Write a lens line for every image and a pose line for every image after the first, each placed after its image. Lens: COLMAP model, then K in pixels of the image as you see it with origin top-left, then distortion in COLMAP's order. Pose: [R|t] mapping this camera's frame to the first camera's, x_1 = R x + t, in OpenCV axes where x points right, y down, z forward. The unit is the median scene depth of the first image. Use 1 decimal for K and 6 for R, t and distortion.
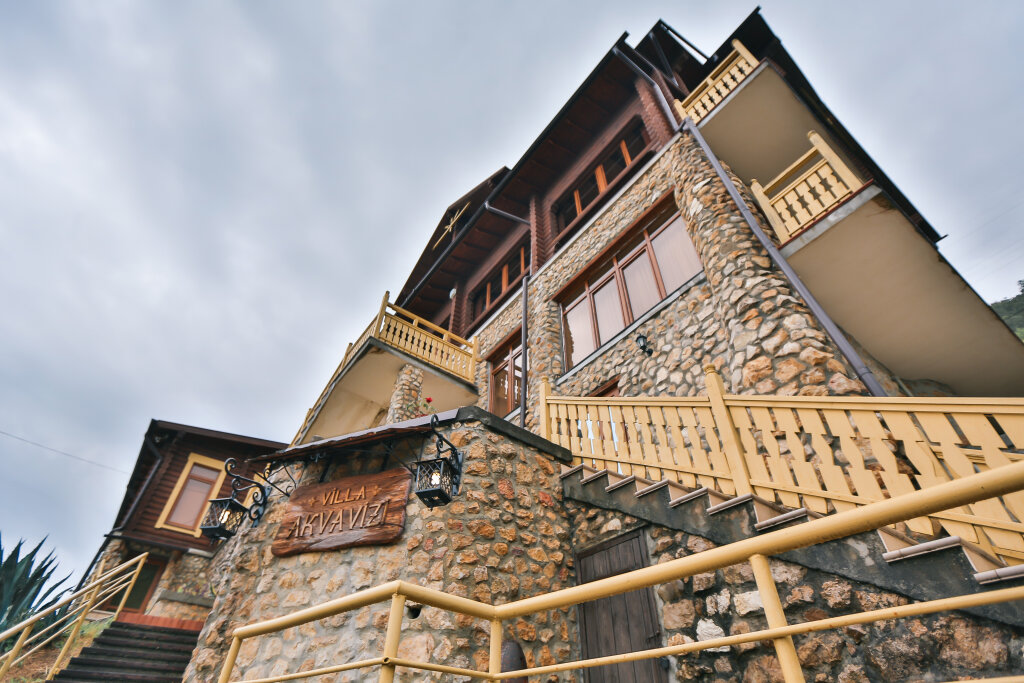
lens RADIAL K [[485.9, 0, 506.8], [0, 485.9, 330.3], [0, 0, 1]] dist [-0.047150, 0.017712]
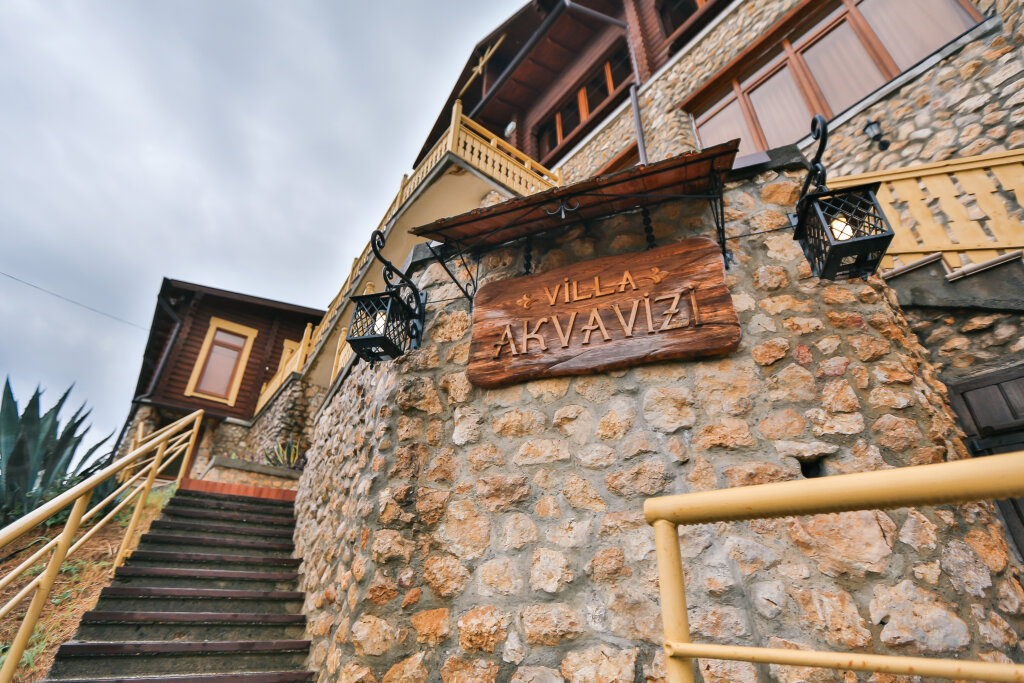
lens RADIAL K [[485.9, 0, 506.8], [0, 485.9, 330.3], [0, 0, 1]] dist [-0.047150, 0.017712]
pose [[0.999867, 0.007872, 0.014283, -0.284799], [-0.010891, 0.974185, 0.225490, 0.167586], [-0.012139, -0.225616, 0.974141, 0.268596]]
